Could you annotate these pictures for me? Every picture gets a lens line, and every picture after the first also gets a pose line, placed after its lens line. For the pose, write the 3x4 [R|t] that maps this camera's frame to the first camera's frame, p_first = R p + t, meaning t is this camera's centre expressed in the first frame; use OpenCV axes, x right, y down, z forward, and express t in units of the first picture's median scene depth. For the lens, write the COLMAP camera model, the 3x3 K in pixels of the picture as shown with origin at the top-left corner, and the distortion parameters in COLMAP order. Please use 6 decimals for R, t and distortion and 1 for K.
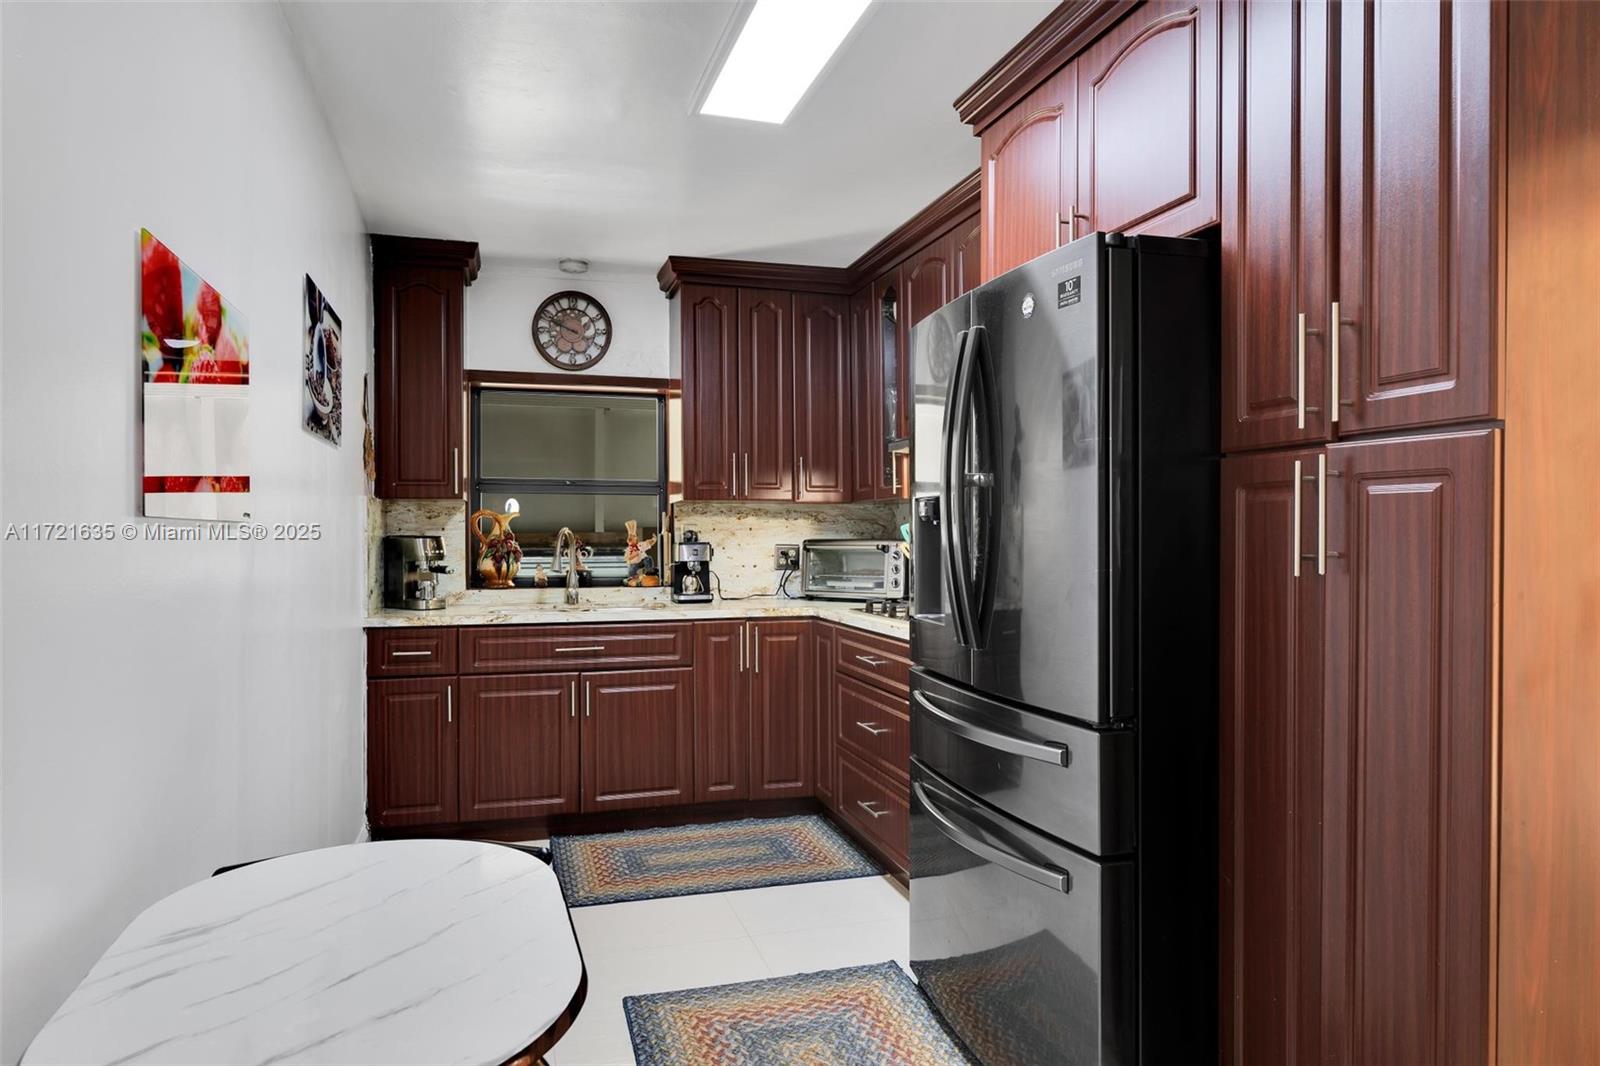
lens RADIAL K [[989.1, 0, 801.0], [0, 989.1, 534.3], [0, 0, 1]] dist [-0.007982, -0.000964]
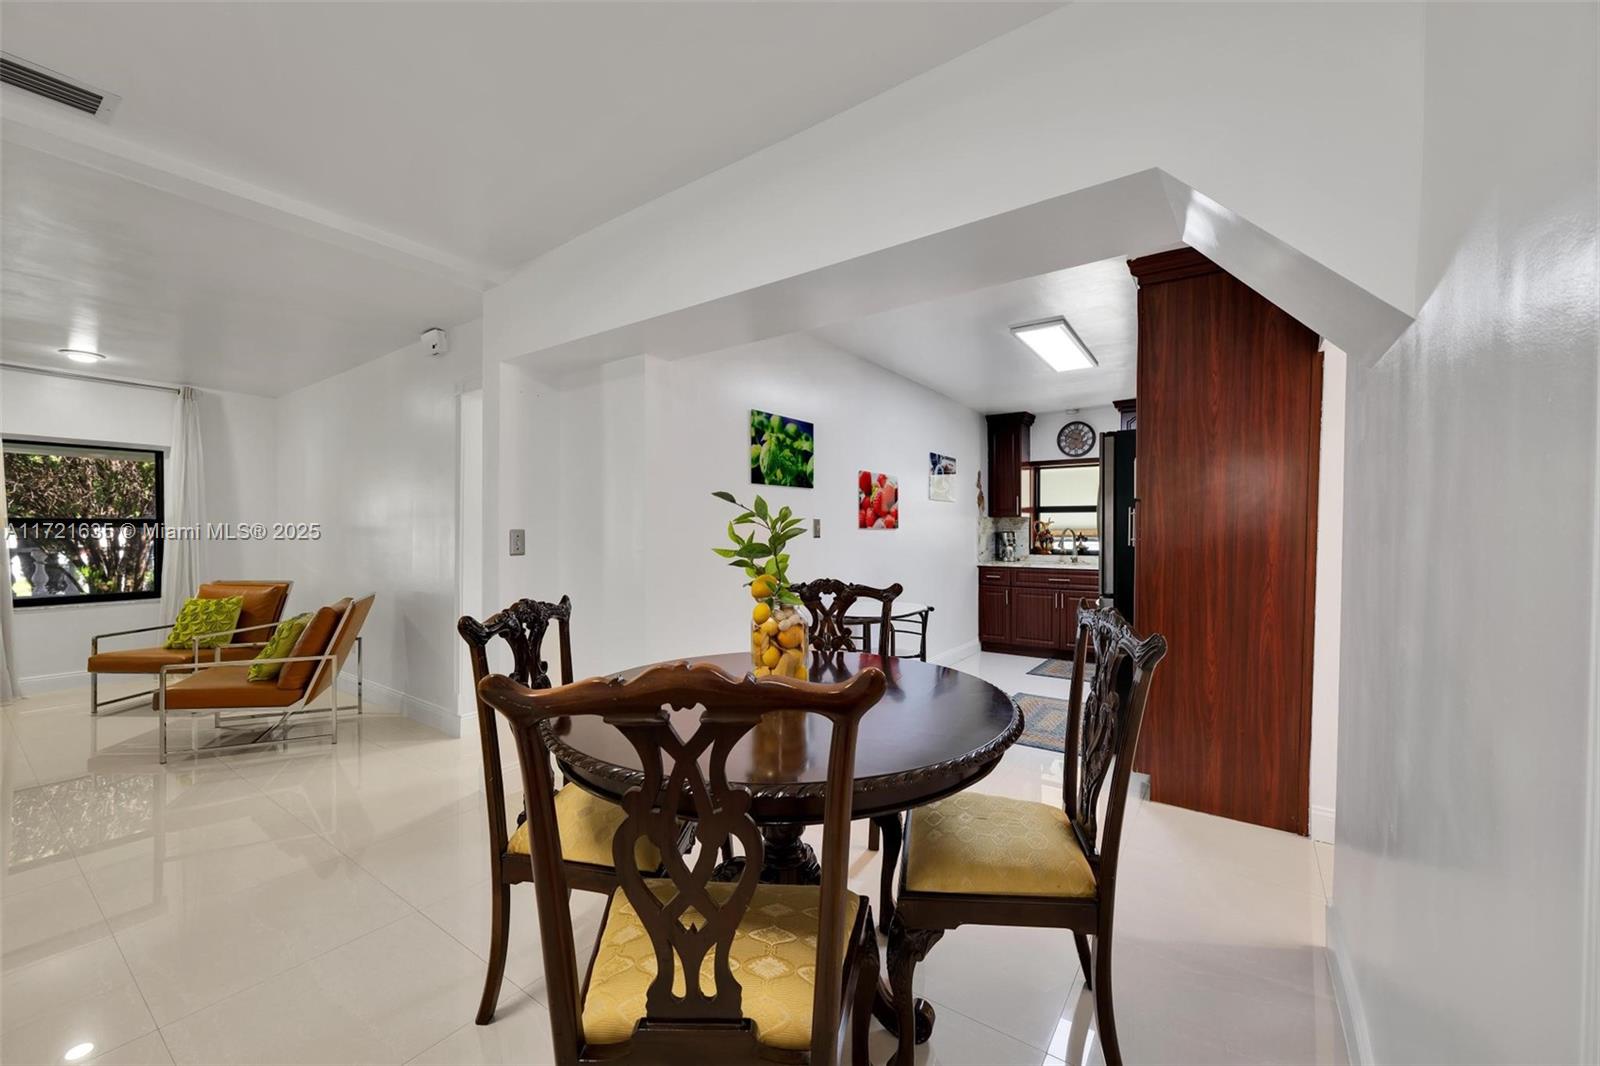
lens RADIAL K [[626.9, 0, 802.4], [0, 626.9, 531.1], [0, 0, 1]] dist [-0.003820, -0.000280]
pose [[0.624514, 0.007062, -0.780982, 0.486414], [-0.005238, 0.999974, 0.004854, -0.003830], [0.780996, 0.001059, 0.624535, -0.357657]]
